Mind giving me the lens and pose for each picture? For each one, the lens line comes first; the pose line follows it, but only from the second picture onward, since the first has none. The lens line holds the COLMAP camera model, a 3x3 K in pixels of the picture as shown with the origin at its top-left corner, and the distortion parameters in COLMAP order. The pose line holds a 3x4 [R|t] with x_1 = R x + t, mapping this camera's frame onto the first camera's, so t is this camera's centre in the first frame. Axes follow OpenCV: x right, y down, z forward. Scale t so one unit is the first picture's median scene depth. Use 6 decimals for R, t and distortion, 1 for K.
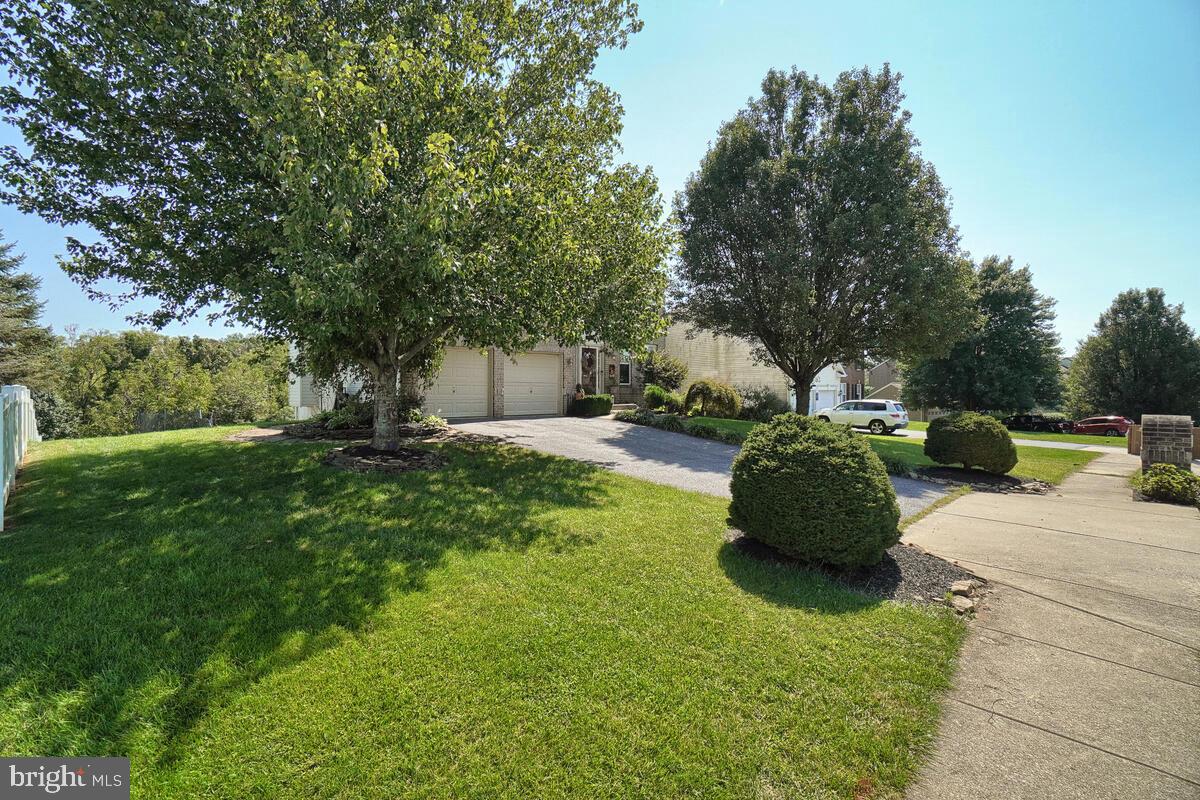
lens RADIAL K [[539.9, 0, 598.9], [0, 539.9, 397.6], [0, 0, 1]] dist [-0.002900, 0.002088]
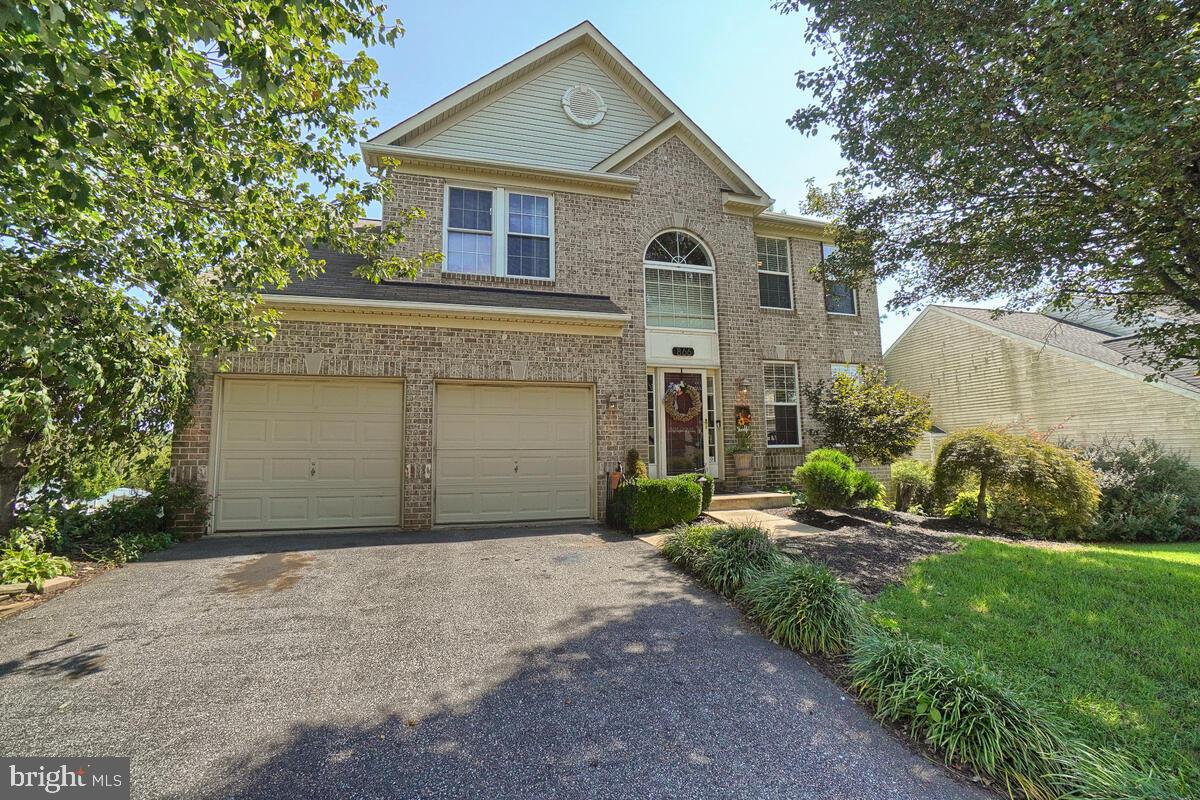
lens RADIAL K [[539.9, 0, 601.7], [0, 539.9, 397.0], [0, 0, 1]] dist [-0.002900, 0.002088]
pose [[0.903079, -0.058513, -0.425470, 0.106753], [0.011194, 0.993546, -0.112878, -0.015183], [0.429329, 0.097175, 0.897905, 0.481054]]
